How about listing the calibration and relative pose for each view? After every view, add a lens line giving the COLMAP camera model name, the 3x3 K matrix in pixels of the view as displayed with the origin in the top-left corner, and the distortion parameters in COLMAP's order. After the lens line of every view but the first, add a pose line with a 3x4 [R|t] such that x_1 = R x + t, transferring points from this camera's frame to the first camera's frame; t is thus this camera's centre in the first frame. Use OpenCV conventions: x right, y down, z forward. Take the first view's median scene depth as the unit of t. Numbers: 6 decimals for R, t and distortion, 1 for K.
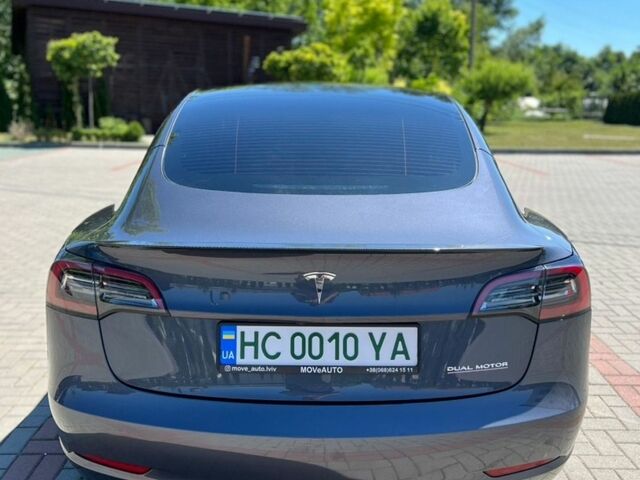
lens RADIAL K [[960.1, 0, 320.5], [0, 960.1, 239.2], [0, 0, 1]] dist [0.263678, -0.722209]
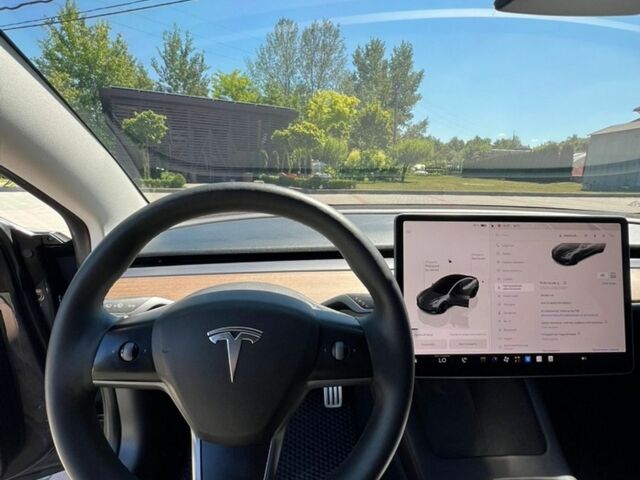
lens RADIAL K [[960.1, 0, 320.5], [0, 960.1, 239.2], [0, 0, 1]] dist [0.263678, -0.722209]
pose [[0.999995, -0.003012, -0.000829, 0.027044], [0.002971, 0.998951, -0.045687, 0.067377], [0.000966, 0.045684, 0.998955, -0.684625]]
